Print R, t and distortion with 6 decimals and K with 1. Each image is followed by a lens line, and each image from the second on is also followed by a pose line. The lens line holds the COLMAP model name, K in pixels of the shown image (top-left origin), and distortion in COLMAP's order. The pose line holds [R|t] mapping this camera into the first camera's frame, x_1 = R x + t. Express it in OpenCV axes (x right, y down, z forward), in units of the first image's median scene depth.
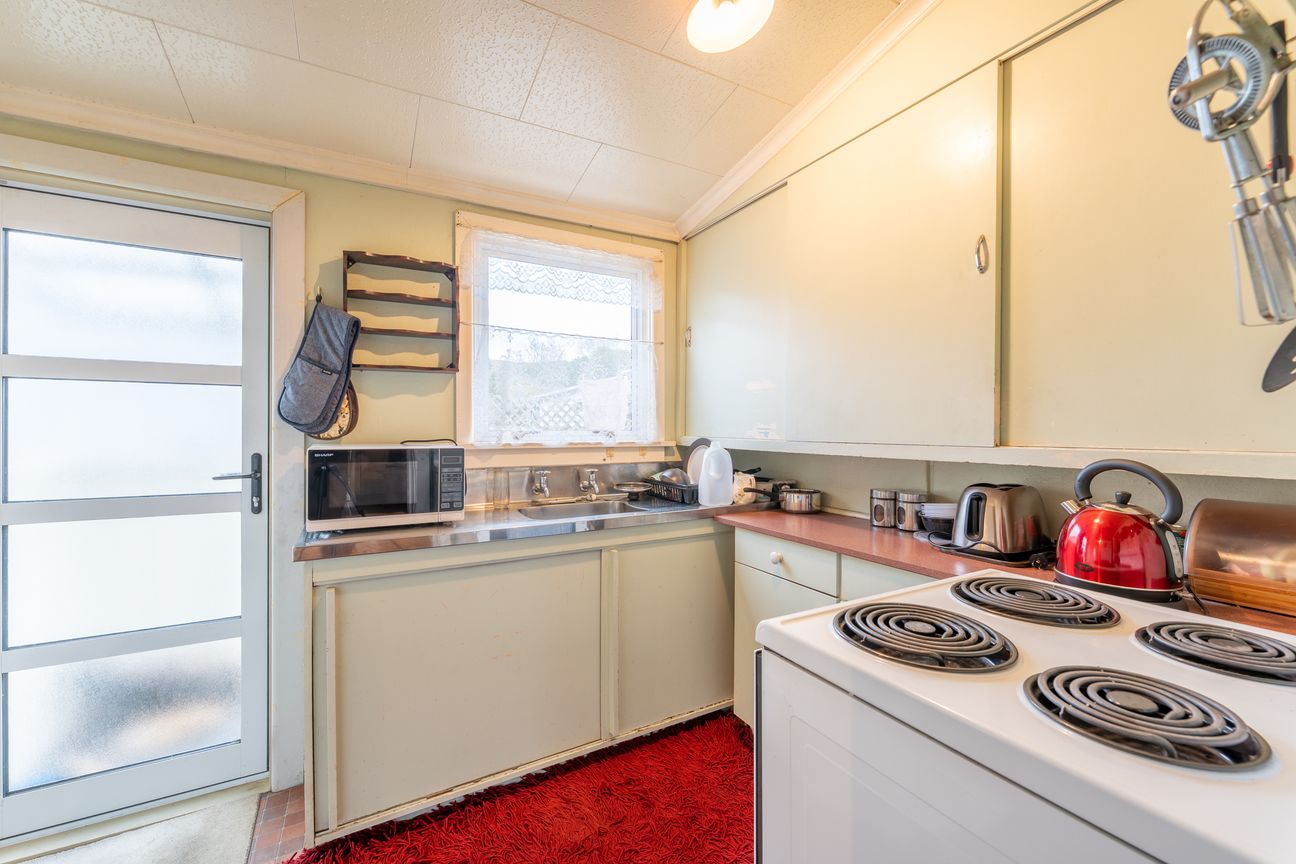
lens RADIAL K [[522.3, 0, 653.3], [0, 522.3, 431.4], [0, 0, 1]] dist [-0.000850, -0.000009]
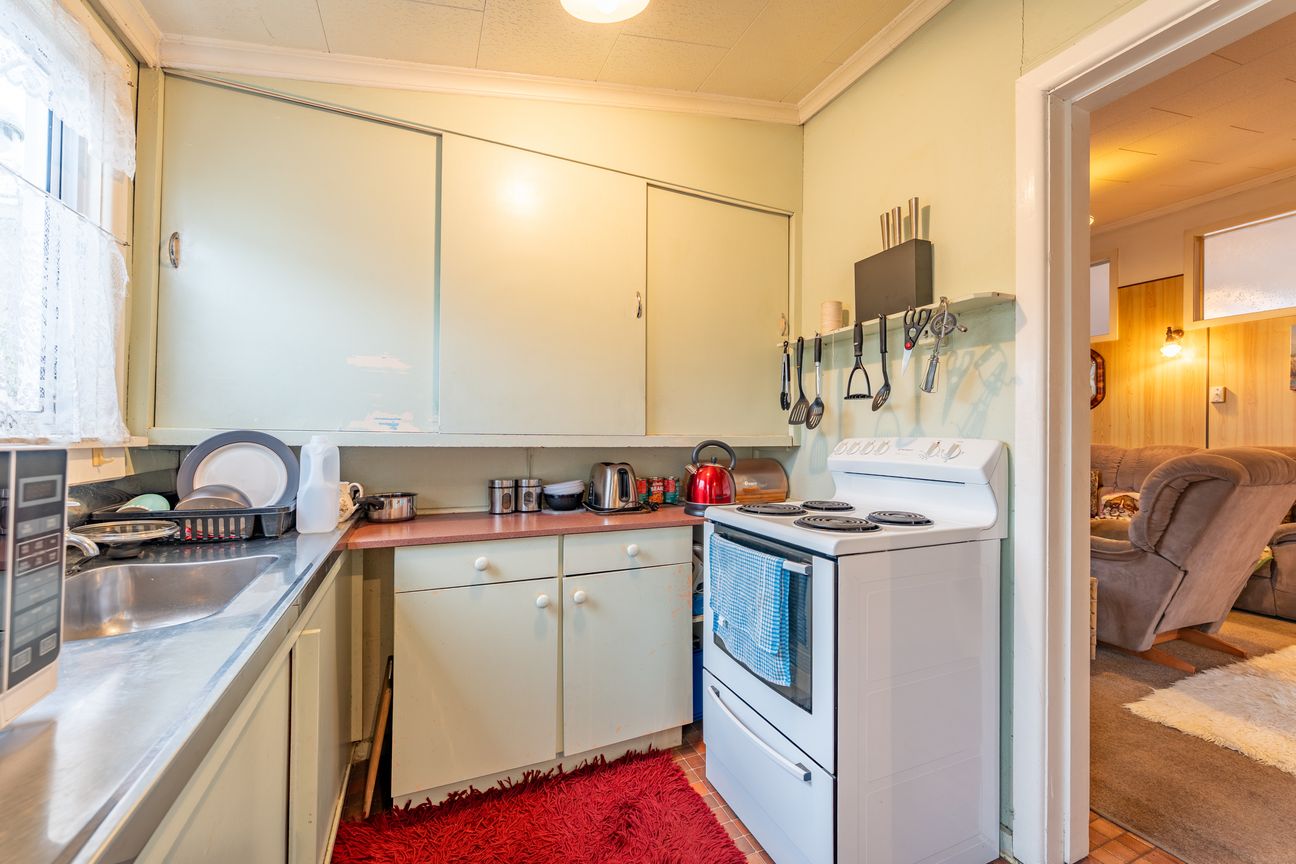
lens RADIAL K [[522.3, 0, 653.9], [0, 522.3, 429.8], [0, 0, 1]] dist [-0.000850, -0.000009]
pose [[0.092731, 0.004122, 0.995683, -0.600794], [-0.008292, 0.999960, -0.003368, 0.012016], [-0.995657, -0.007944, 0.092761, 0.594664]]
